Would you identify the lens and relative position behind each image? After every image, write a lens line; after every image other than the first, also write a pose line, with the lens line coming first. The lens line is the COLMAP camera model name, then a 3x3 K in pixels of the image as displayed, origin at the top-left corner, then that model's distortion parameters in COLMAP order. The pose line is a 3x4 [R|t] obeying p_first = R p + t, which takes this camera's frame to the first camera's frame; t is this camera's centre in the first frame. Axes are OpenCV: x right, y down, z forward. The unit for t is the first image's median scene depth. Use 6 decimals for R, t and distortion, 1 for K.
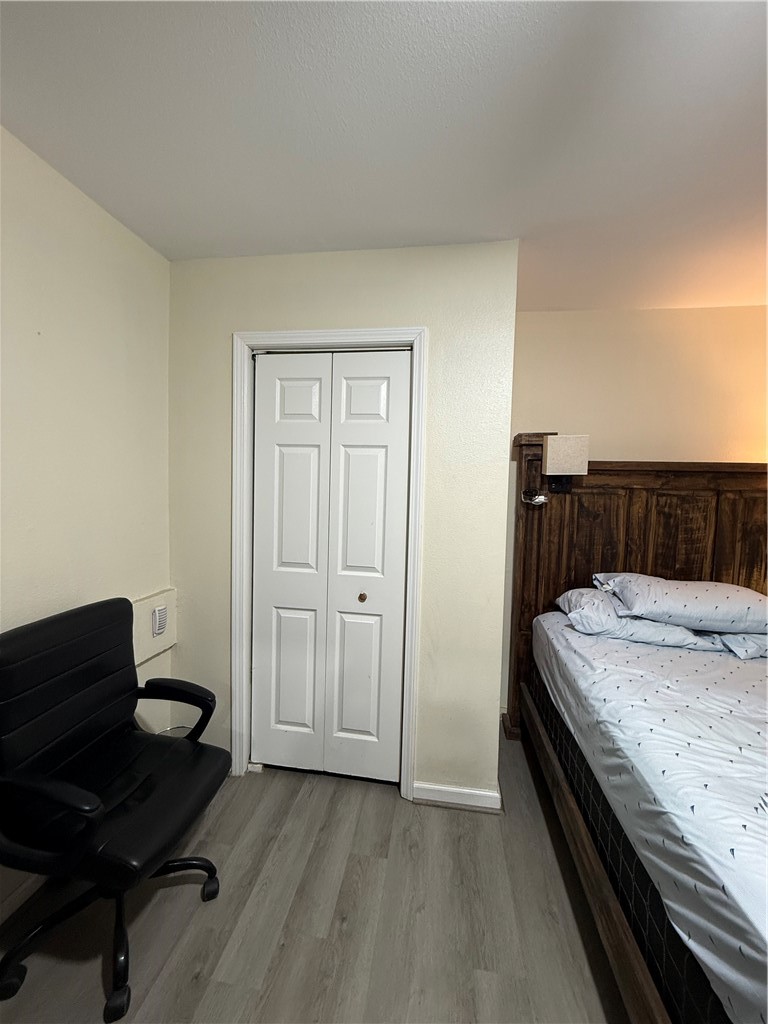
lens RADIAL K [[412.1, 0, 386.2], [0, 412.1, 508.9], [0, 0, 1]] dist [0.002041, -0.000112]
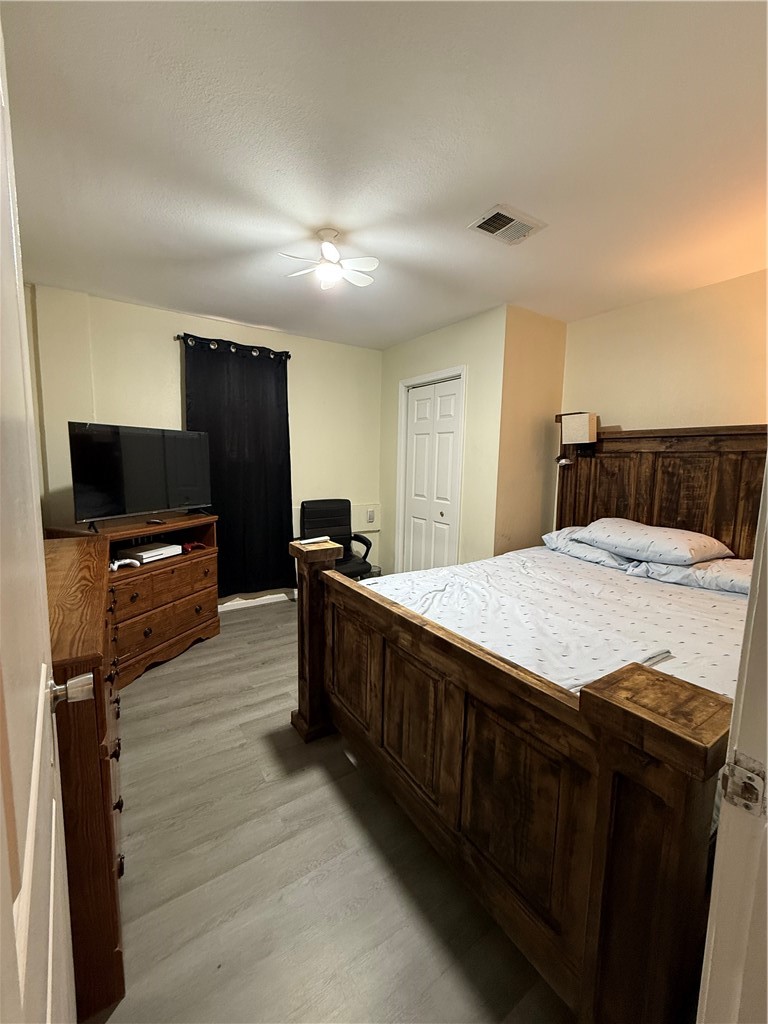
lens RADIAL K [[412.1, 0, 380.6], [0, 412.1, 509.3], [0, 0, 1]] dist [0.002041, -0.000112]
pose [[0.661833, 0.077681, -0.745615, 1.023432], [-0.040993, 0.996879, 0.067472, 0.069152], [0.748529, -0.014091, 0.662952, -0.398981]]
